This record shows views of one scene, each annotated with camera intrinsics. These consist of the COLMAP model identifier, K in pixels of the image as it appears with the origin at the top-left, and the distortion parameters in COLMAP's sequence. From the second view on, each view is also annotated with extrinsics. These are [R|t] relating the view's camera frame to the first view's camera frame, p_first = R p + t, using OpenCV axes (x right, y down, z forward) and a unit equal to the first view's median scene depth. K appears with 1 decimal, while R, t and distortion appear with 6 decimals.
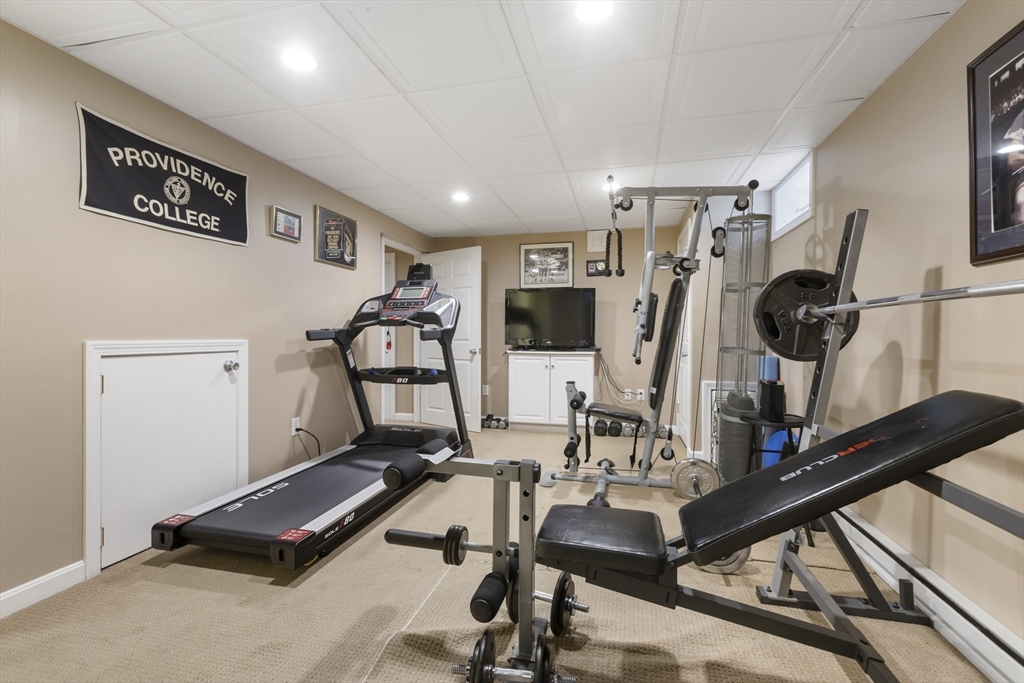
lens RADIAL K [[453.9, 0, 512.0], [0, 453.9, 341.5], [0, 0, 1]] dist [0.002059, 0.000244]
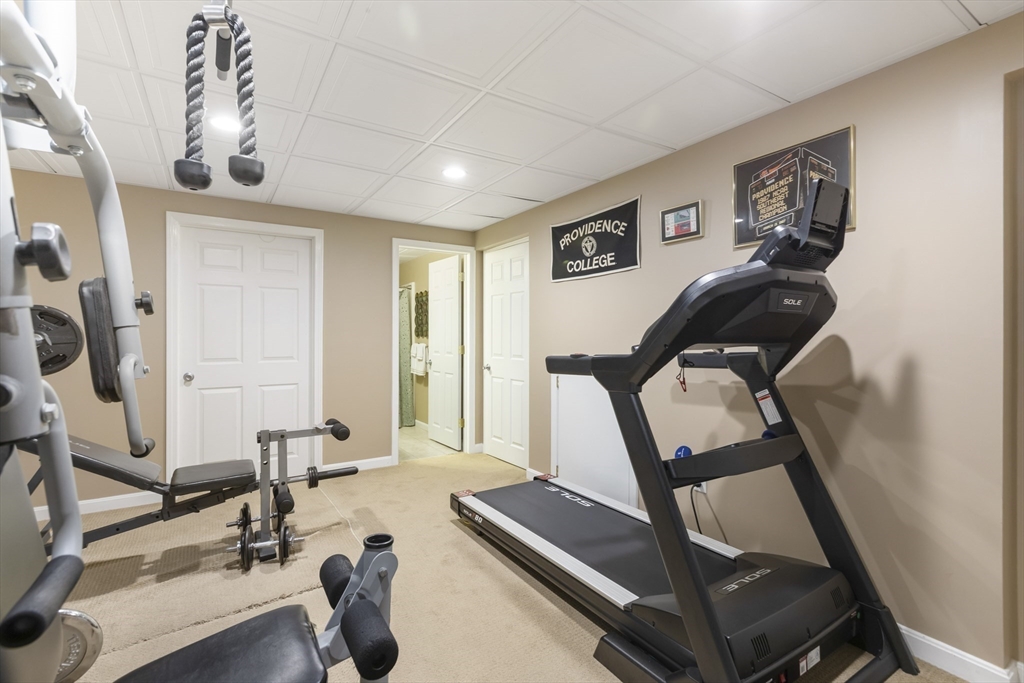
lens RADIAL K [[453.9, 0, 512.0], [0, 453.9, 341.5], [0, 0, 1]] dist [0.002059, 0.000244]
pose [[-0.682225, -0.003081, -0.731136, 0.375160], [-0.020045, 0.999694, 0.014491, -0.062662], [0.730868, 0.024542, -0.682078, 1.655467]]
